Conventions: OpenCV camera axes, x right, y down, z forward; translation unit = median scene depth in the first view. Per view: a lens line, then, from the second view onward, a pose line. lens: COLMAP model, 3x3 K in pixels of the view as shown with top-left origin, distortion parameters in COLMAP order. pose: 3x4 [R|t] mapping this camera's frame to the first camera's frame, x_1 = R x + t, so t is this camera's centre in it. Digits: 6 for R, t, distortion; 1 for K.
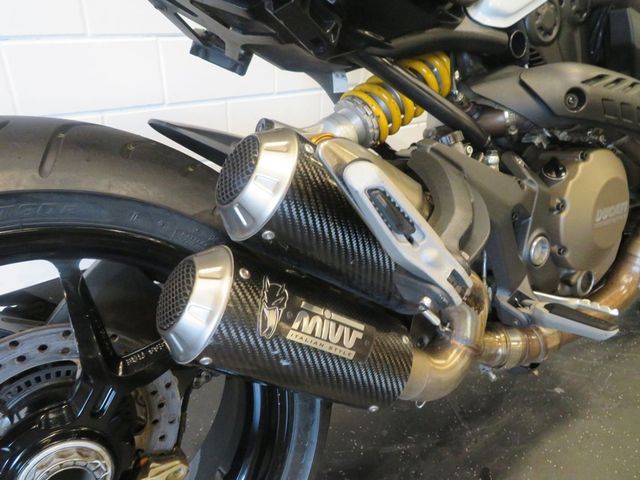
lens RADIAL K [[454.4, 0, 314.5], [0, 454.4, 238.0], [0, 0, 1]] dist [-0.002917, -0.008301]
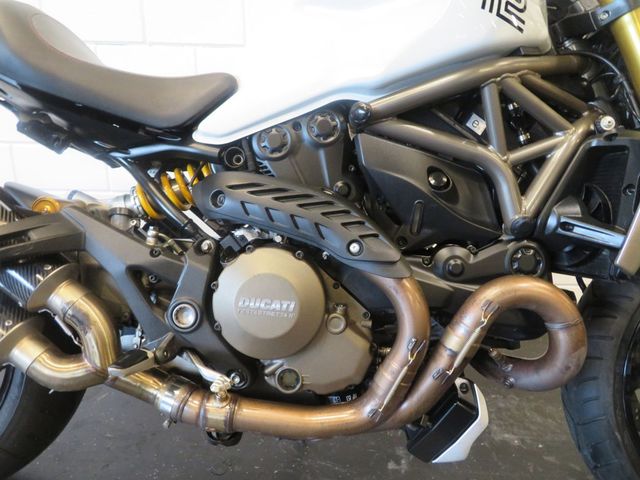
lens RADIAL K [[454.4, 0, 317.8], [0, 454.4, 237.1], [0, 0, 1]] dist [-0.002917, -0.008301]
pose [[0.813614, 0.144303, -0.563213, 1.636194], [-0.271663, 0.950815, -0.148830, -0.100655], [0.514035, 0.274094, 0.812798, 0.162627]]
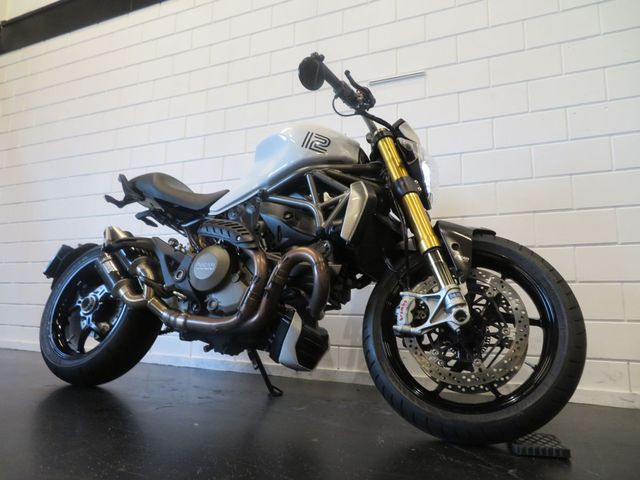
lens RADIAL K [[454.4, 0, 322.7], [0, 454.4, 233.8], [0, 0, 1]] dist [-0.002917, -0.008301]
pose [[0.508767, -0.171869, -0.843574, 3.841050], [-0.416188, 0.808659, -0.415763, 0.709119], [0.753620, 0.562612, 0.339889, 0.647736]]
